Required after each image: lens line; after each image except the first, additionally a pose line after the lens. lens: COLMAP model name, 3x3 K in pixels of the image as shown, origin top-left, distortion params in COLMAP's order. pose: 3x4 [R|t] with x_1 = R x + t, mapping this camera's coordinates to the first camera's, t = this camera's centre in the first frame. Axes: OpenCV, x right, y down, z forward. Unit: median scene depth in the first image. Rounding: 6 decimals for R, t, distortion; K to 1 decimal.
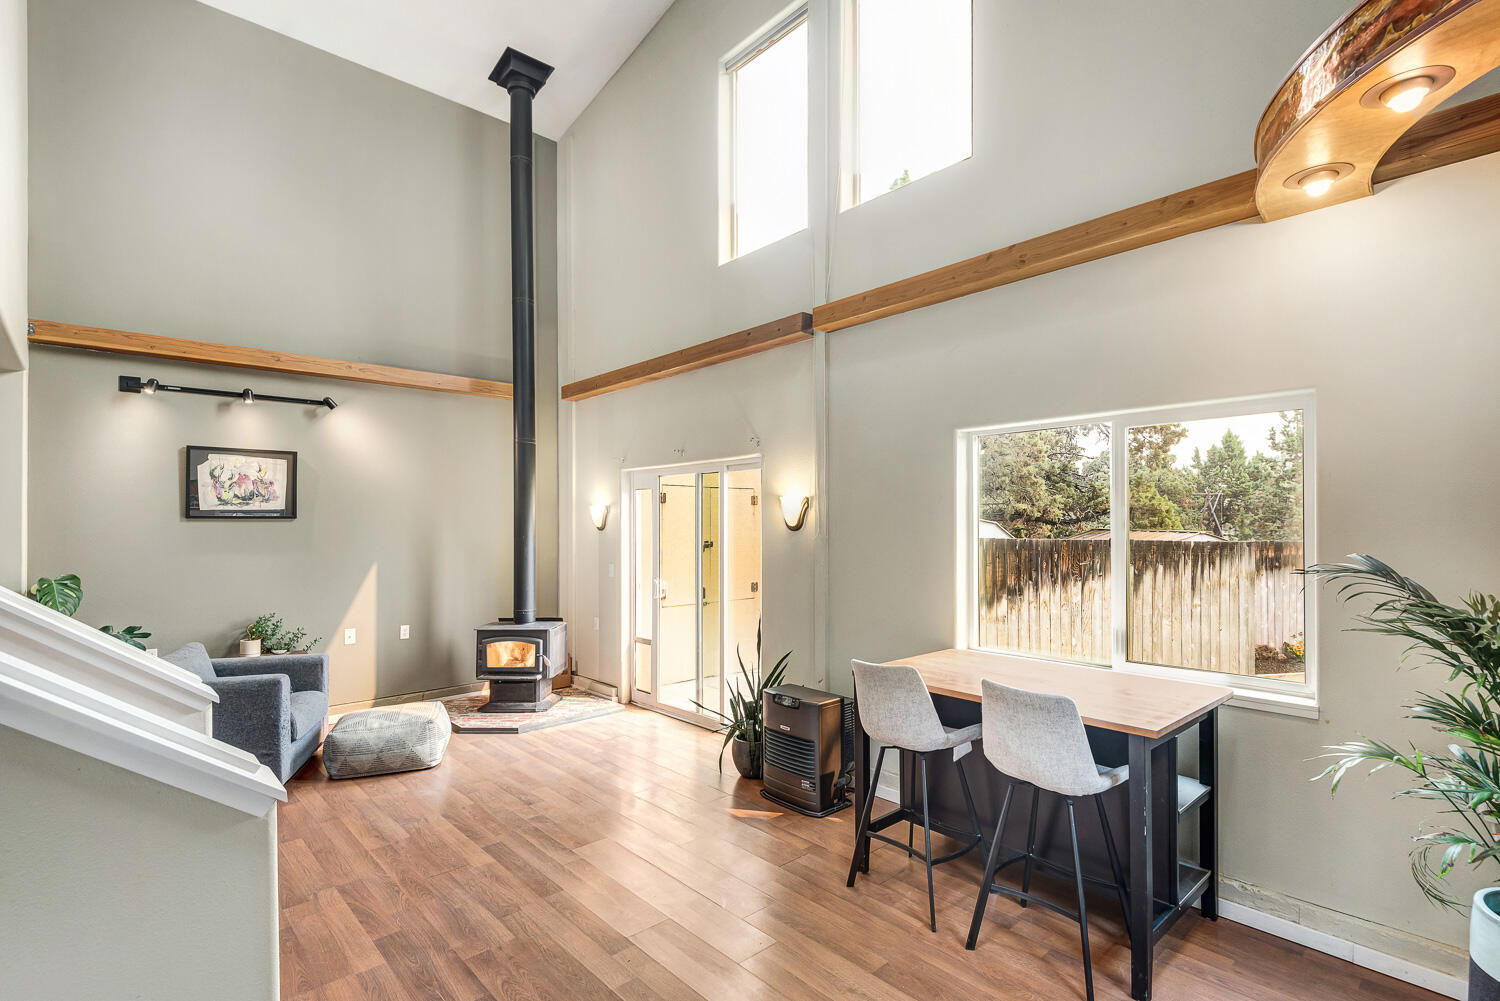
lens RADIAL K [[702.4, 0, 753.8], [0, 702.4, 525.7], [0, 0, 1]] dist [-0.000591, 0.000029]
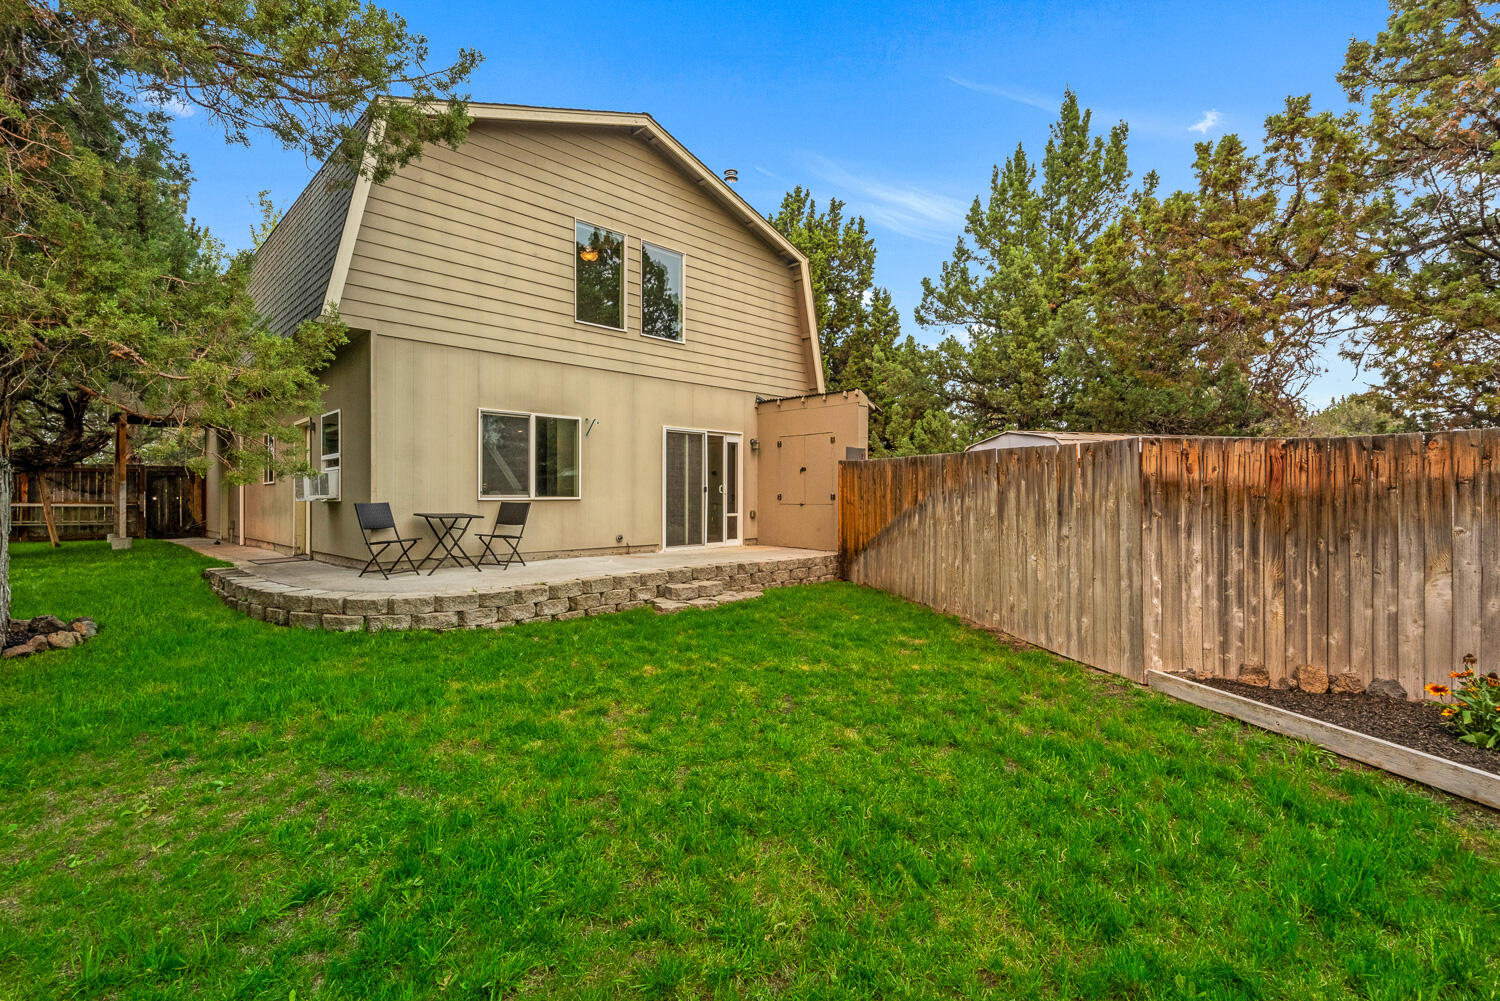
lens RADIAL K [[688.2, 0, 750.0], [0, 688.2, 500.5], [0, 0, 1]] dist [0.000447, 0.000073]
pose [[0.028909, 0.009909, -0.999533, 1.325008], [0.001942, 0.999948, 0.009969, 0.071117], [0.999580, -0.002230, 0.028889, 0.689446]]
